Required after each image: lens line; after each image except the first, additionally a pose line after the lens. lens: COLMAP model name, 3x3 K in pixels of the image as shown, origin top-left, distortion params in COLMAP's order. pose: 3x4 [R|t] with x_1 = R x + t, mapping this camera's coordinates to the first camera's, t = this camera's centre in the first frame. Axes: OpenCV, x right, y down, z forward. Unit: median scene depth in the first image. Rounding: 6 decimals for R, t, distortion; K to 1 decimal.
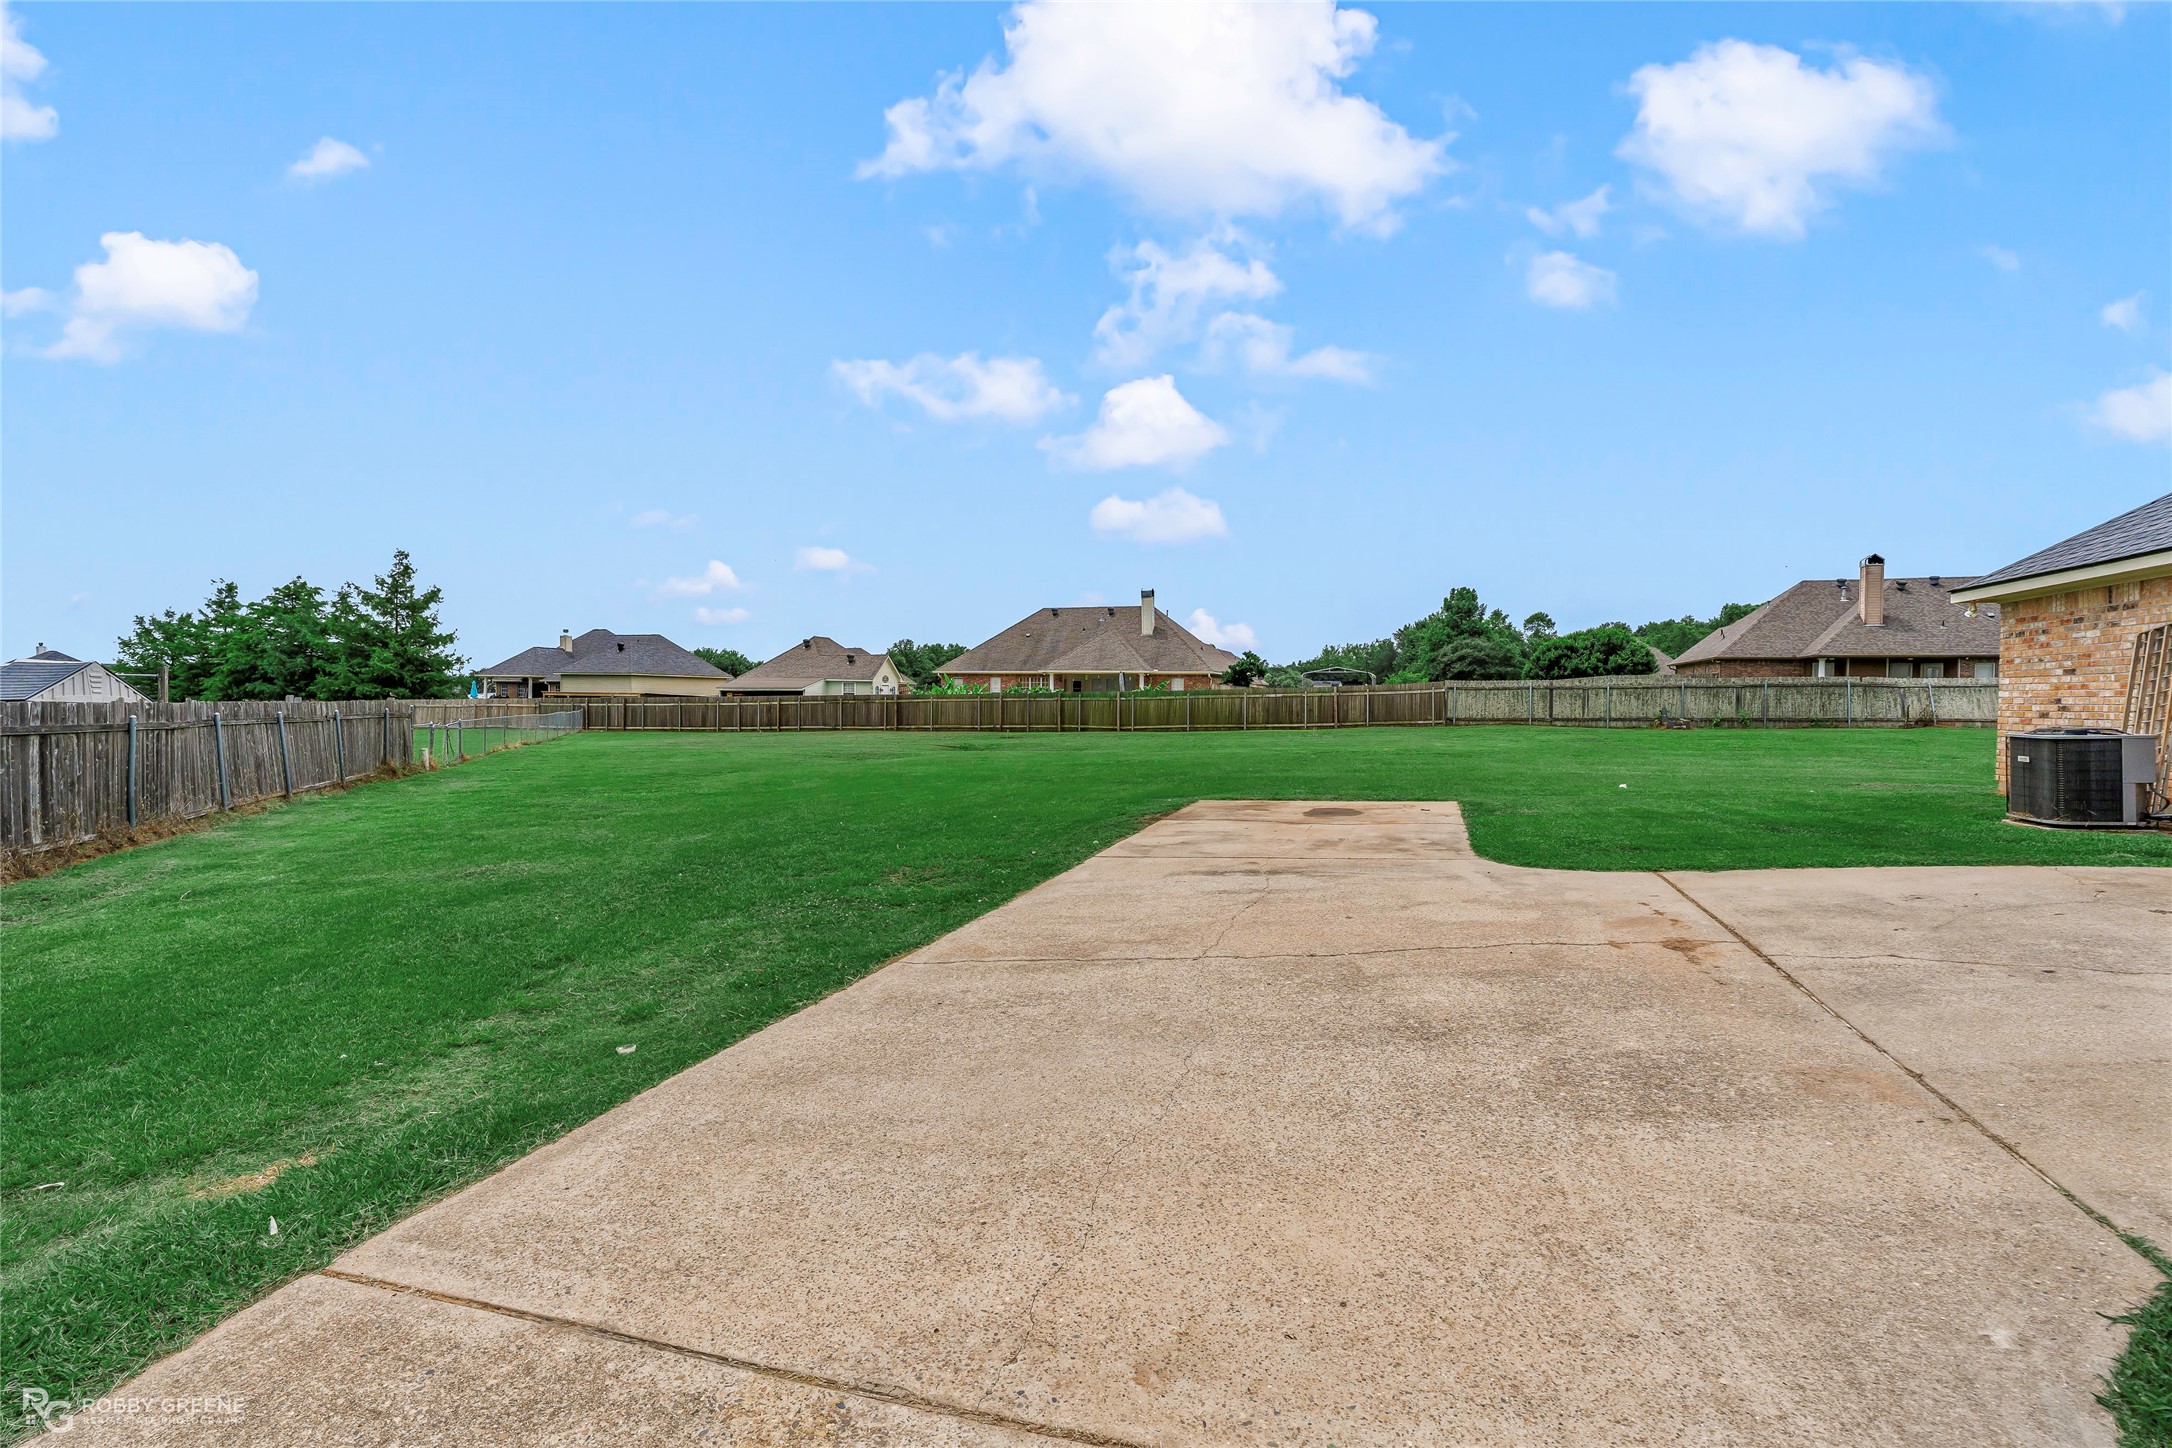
lens RADIAL K [[981.8, 0, 1091.2], [0, 981.8, 714.8], [0, 0, 1]] dist [-0.003171, -0.000327]
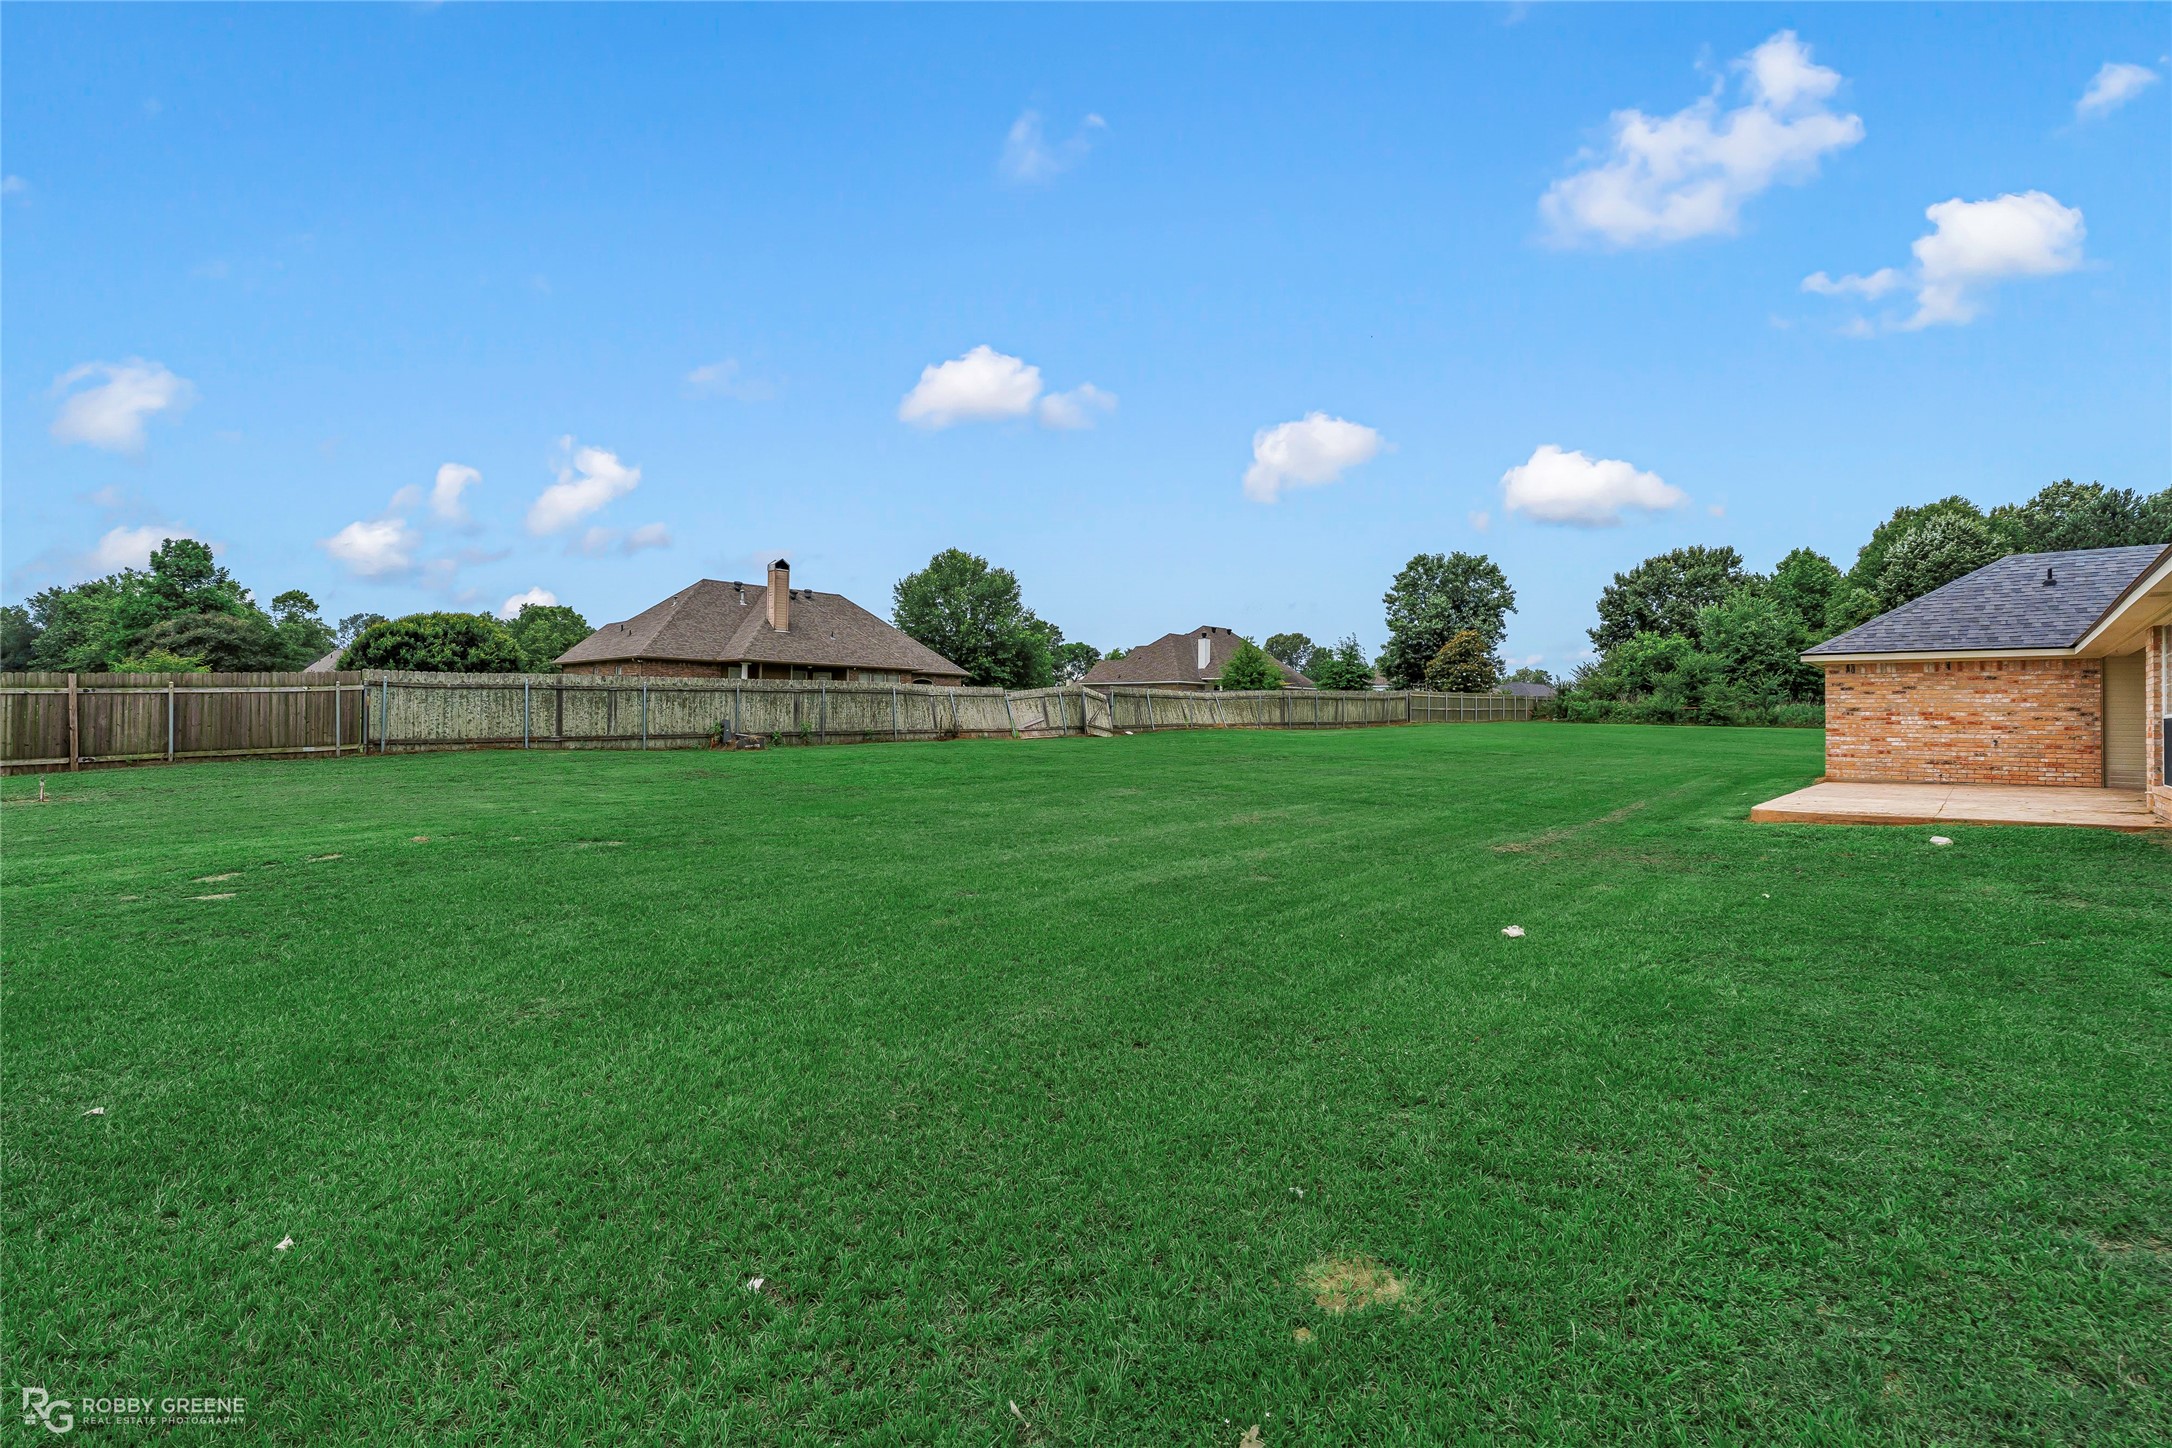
lens RADIAL K [[981.8, 0, 1091.2], [0, 981.8, 714.8], [0, 0, 1]] dist [-0.003171, -0.000327]
pose [[0.413975, -0.001516, 0.910287, 0.032783], [0.005208, 0.999986, -0.000703, -0.005696], [-0.910273, 0.005032, 0.413977, 0.310646]]
